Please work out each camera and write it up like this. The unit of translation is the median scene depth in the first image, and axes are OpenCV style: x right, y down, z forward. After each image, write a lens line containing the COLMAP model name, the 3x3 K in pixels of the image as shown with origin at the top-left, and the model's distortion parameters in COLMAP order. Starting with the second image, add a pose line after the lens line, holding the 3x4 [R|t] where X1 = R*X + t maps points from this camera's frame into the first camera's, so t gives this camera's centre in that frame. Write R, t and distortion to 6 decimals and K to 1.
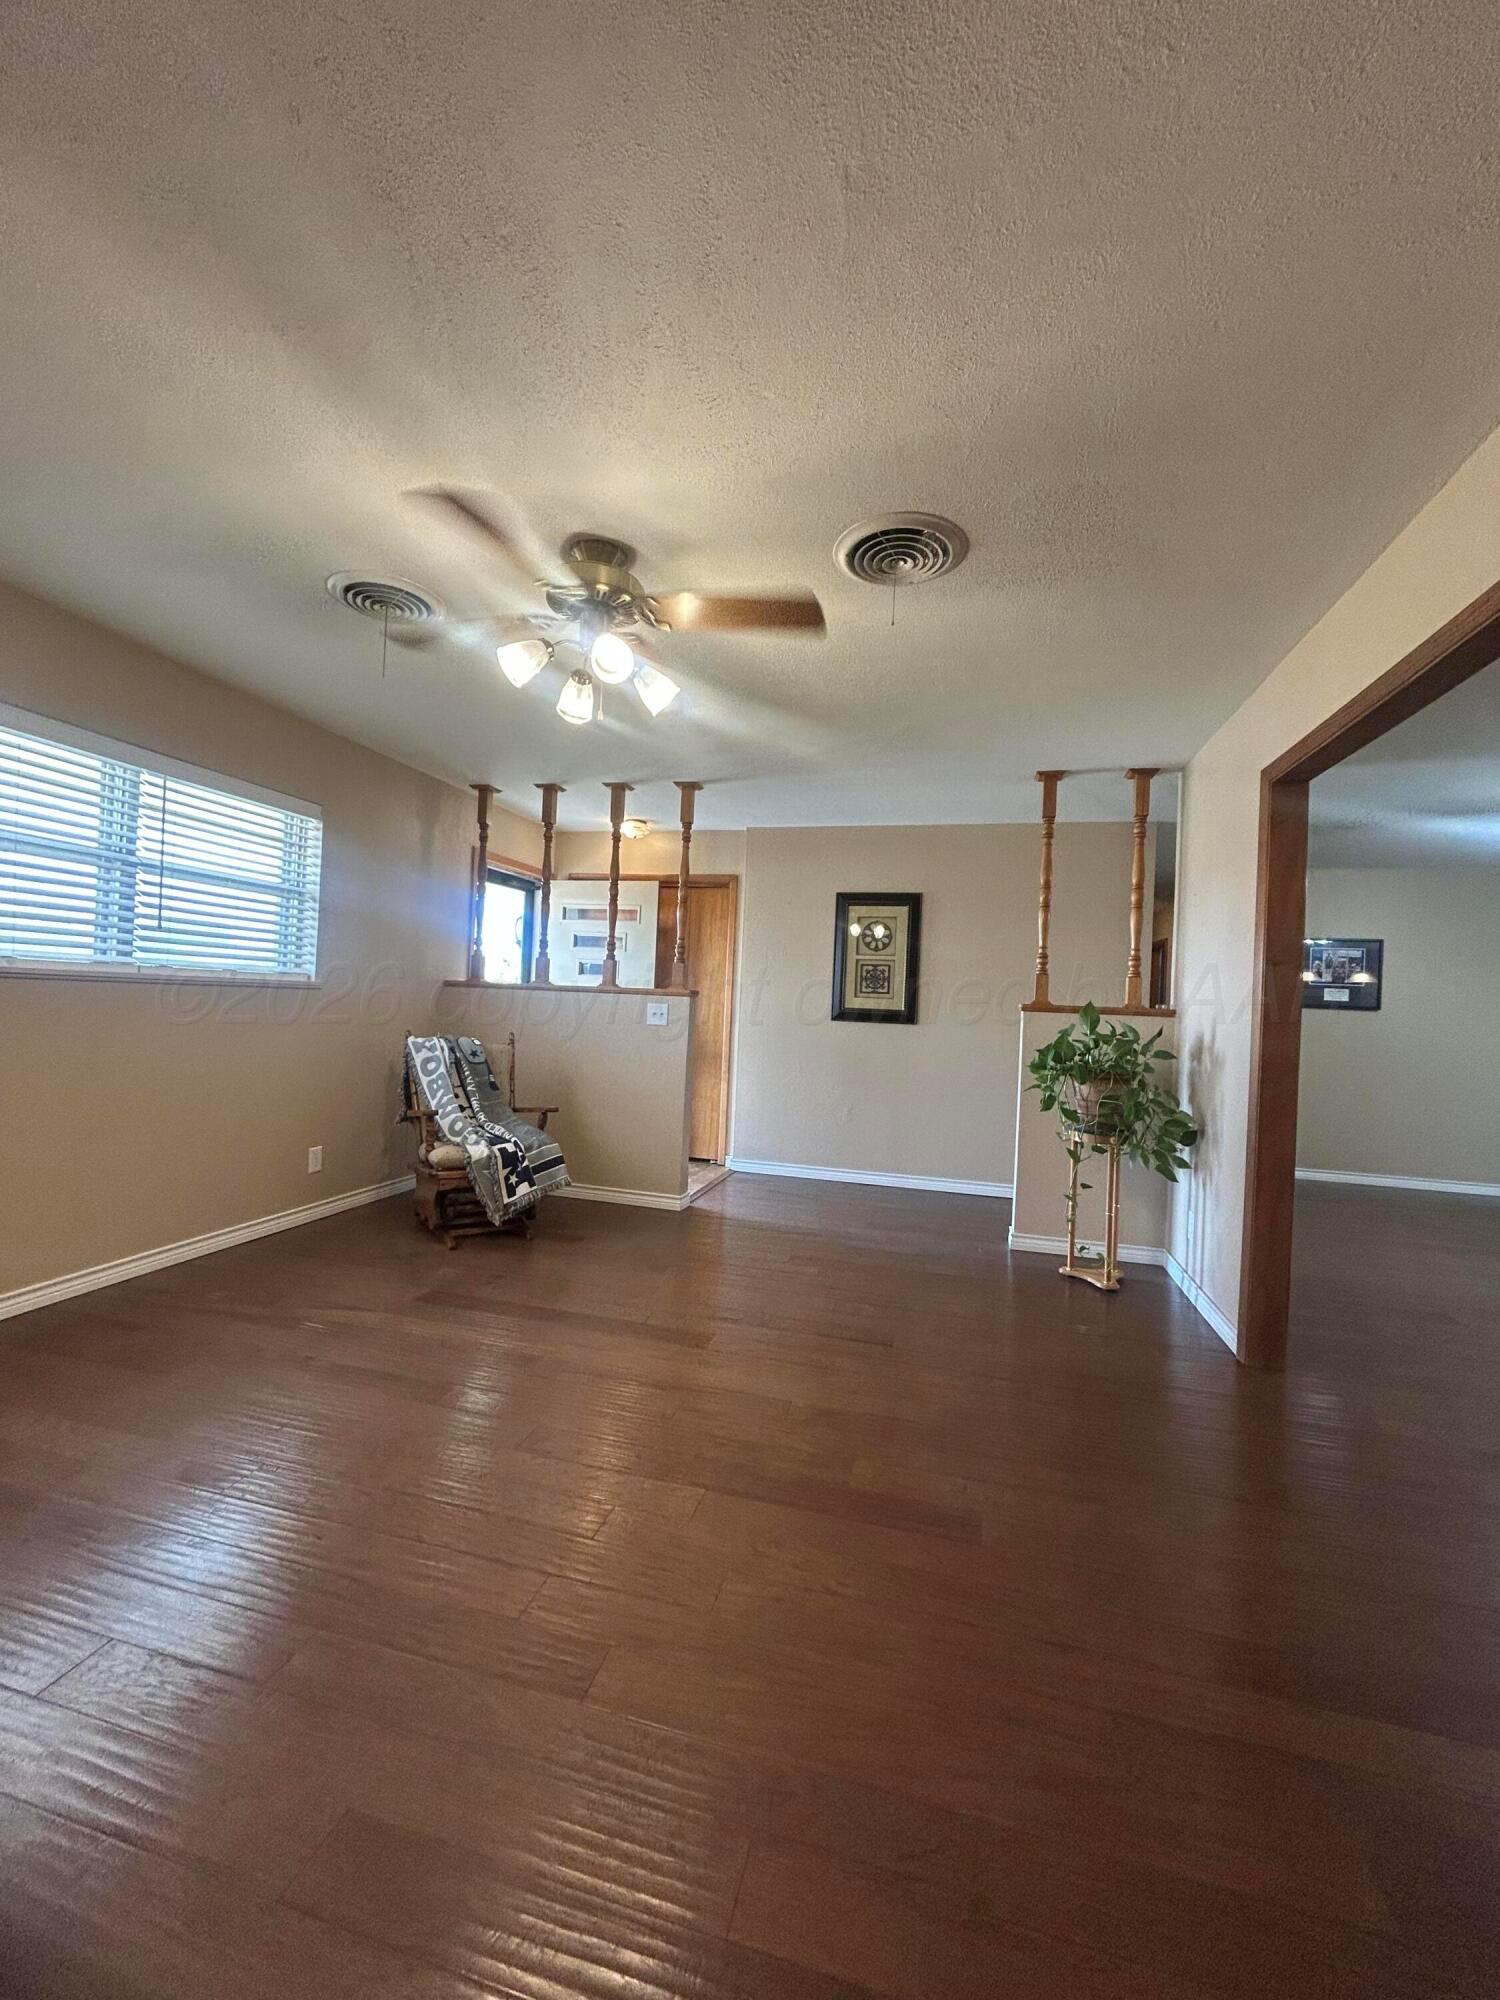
lens RADIAL K [[808.6, 0, 750.5], [0, 808.6, 991.7], [0, 0, 1]] dist [-0.000003, 0.001052]
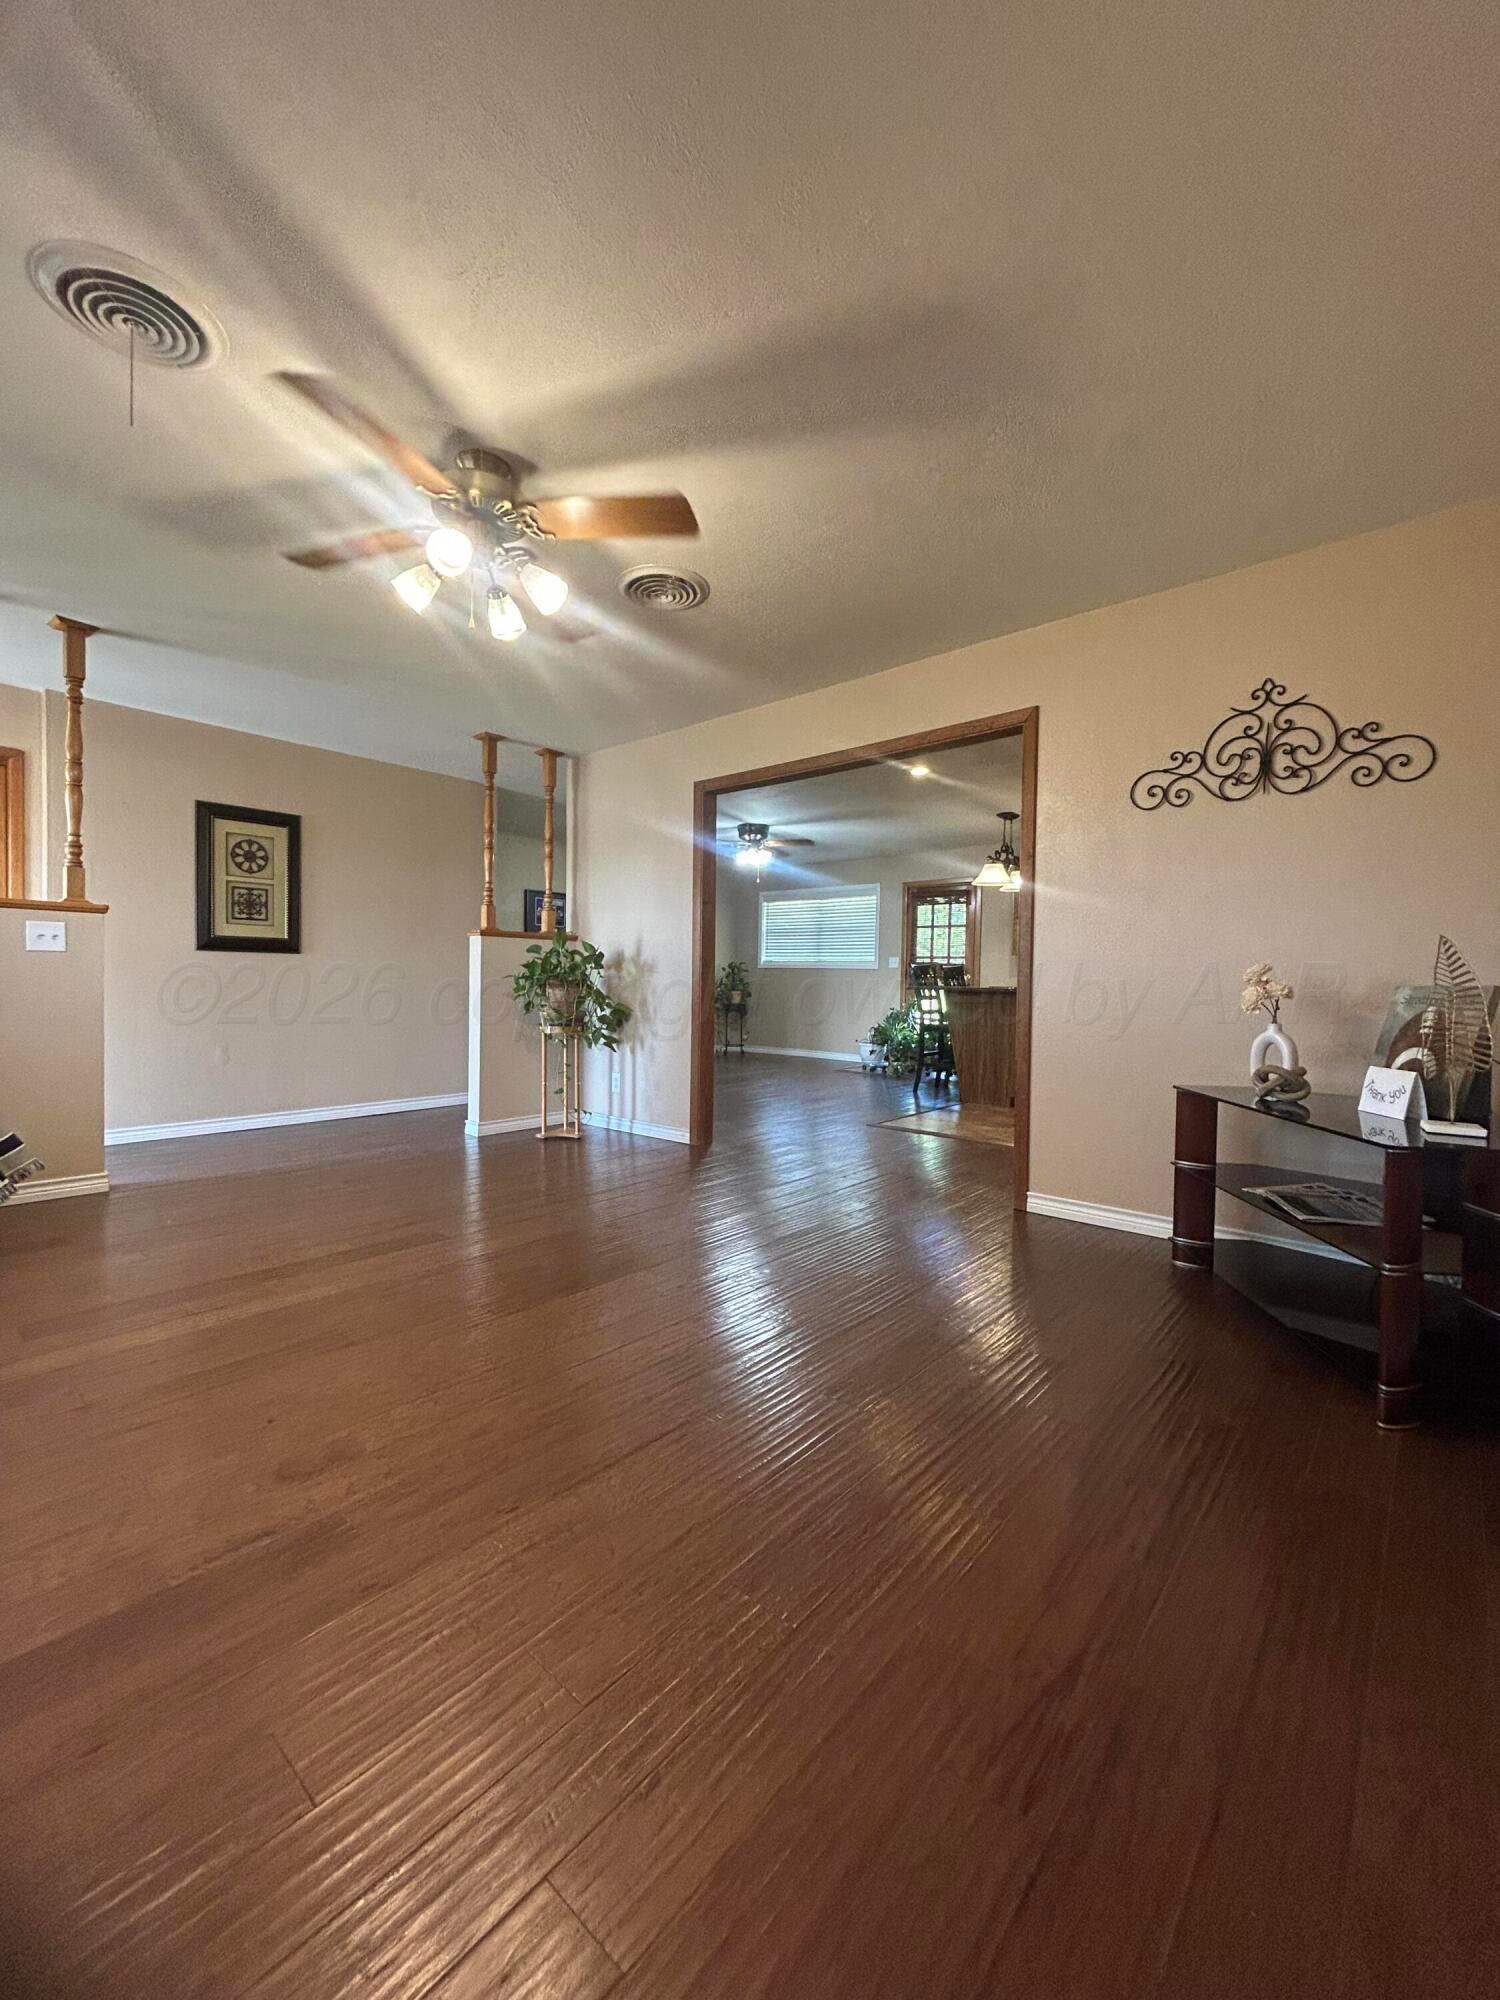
lens RADIAL K [[808.6, 0, 750.5], [0, 808.6, 991.7], [0, 0, 1]] dist [-0.000003, 0.001052]
pose [[0.452778, -0.047165, 0.890375, -0.411078], [-0.008581, 0.998323, 0.057246, 0.026155], [-0.891582, -0.033560, 0.451614, 0.085457]]
